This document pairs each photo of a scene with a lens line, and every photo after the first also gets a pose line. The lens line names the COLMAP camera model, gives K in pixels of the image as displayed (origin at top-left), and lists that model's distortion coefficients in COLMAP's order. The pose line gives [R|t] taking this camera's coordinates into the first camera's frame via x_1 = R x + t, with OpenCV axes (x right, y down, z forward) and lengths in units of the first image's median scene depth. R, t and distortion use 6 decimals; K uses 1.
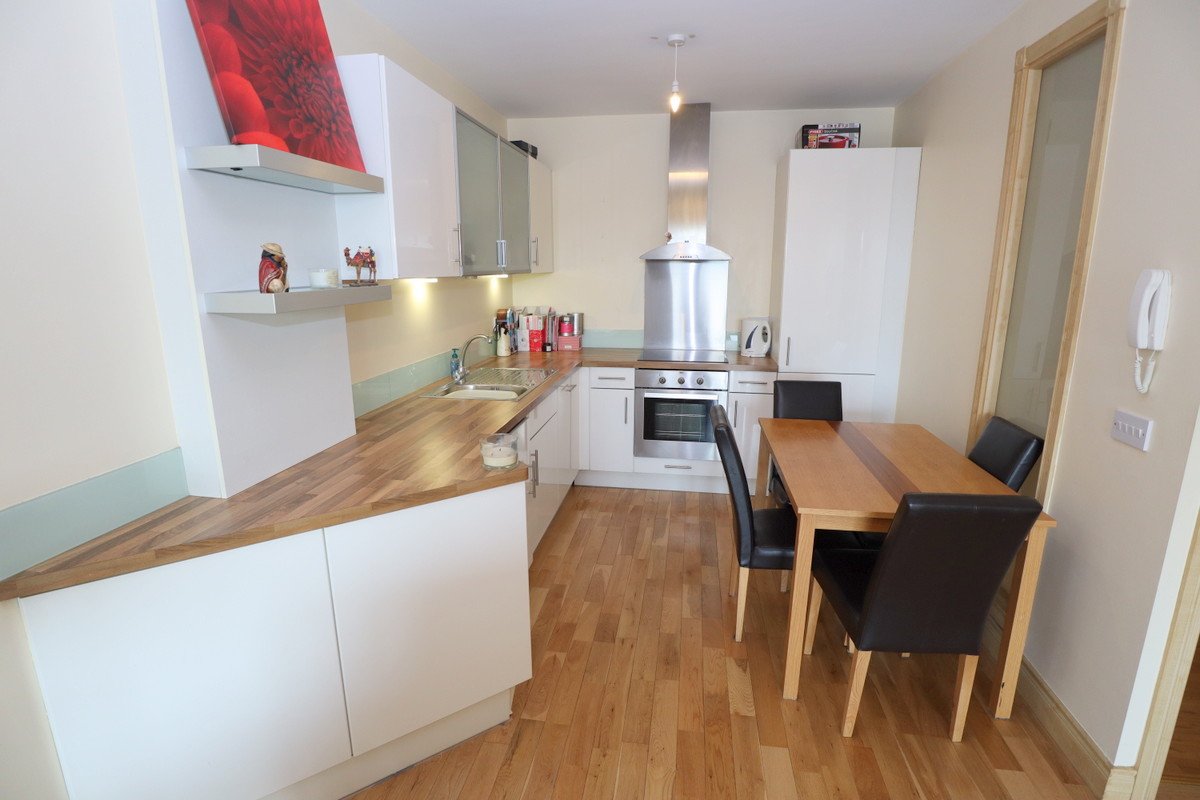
lens RADIAL K [[598.7, 0, 600.0], [0, 598.7, 400.0], [0, 0, 1]] dist [-0.034739, 0.002088]
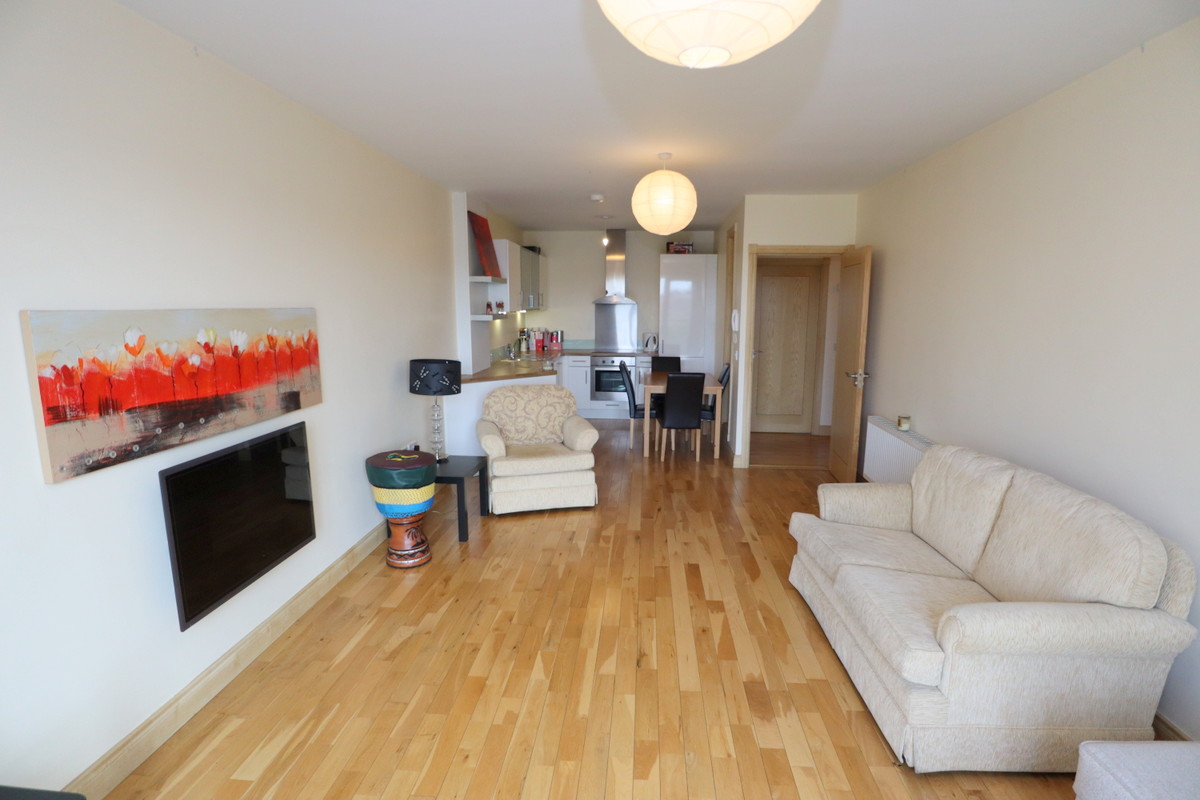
lens RADIAL K [[598.7, 0, 600.0], [0, 598.7, 400.0], [0, 0, 1]] dist [-0.034739, 0.002088]
pose [[0.997263, -0.008674, 0.073430, -0.061196], [0.013065, 0.998141, -0.059537, 0.220897], [-0.072777, 0.060333, 0.995522, -1.041665]]
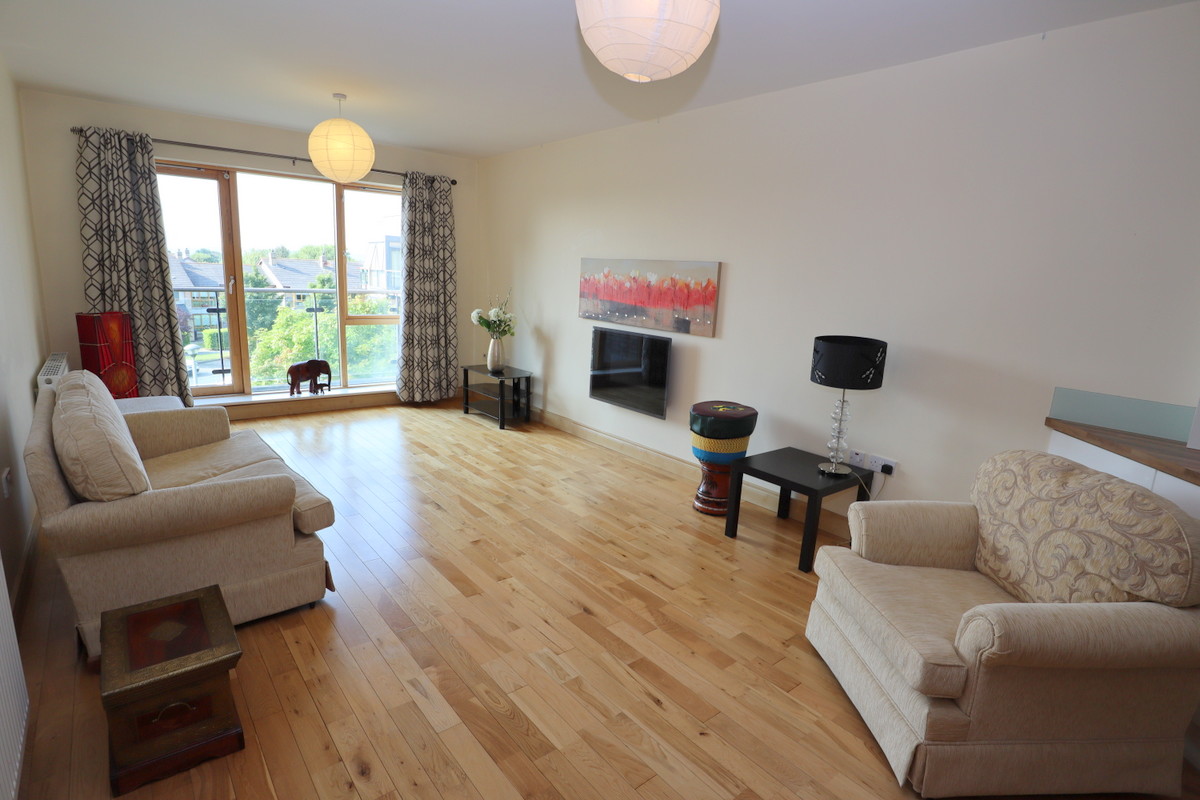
lens RADIAL K [[598.7, 0, 600.0], [0, 598.7, 400.0], [0, 0, 1]] dist [-0.034739, 0.002088]
pose [[-0.665728, 0.120705, -0.736367, 0.529426], [-0.211267, 0.915962, 0.341144, -0.043906], [0.715662, 0.382680, -0.584281, 0.313454]]
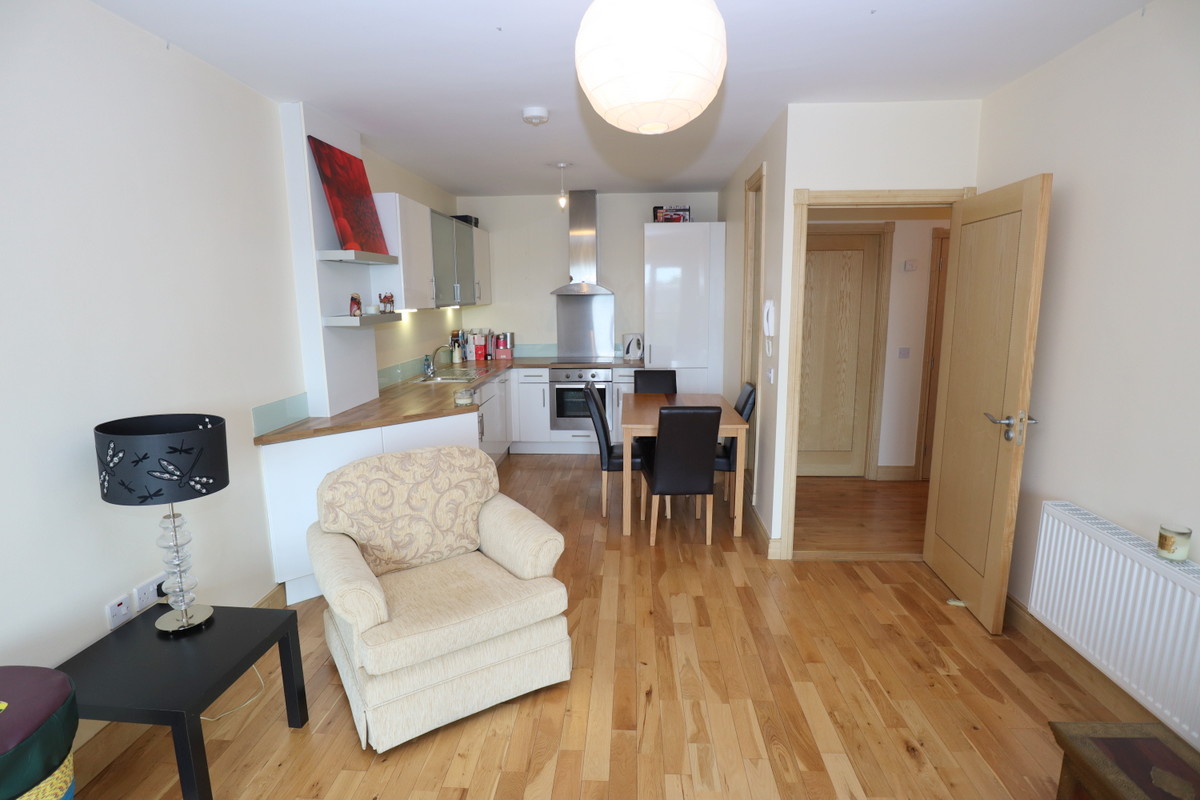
lens RADIAL K [[598.7, 0, 600.0], [0, 598.7, 400.0], [0, 0, 1]] dist [-0.034739, 0.002088]
pose [[0.995207, -0.026438, 0.094149, 0.042889], [0.030854, 0.998476, -0.045765, 0.095592], [-0.092796, 0.048451, 0.994506, -0.466718]]
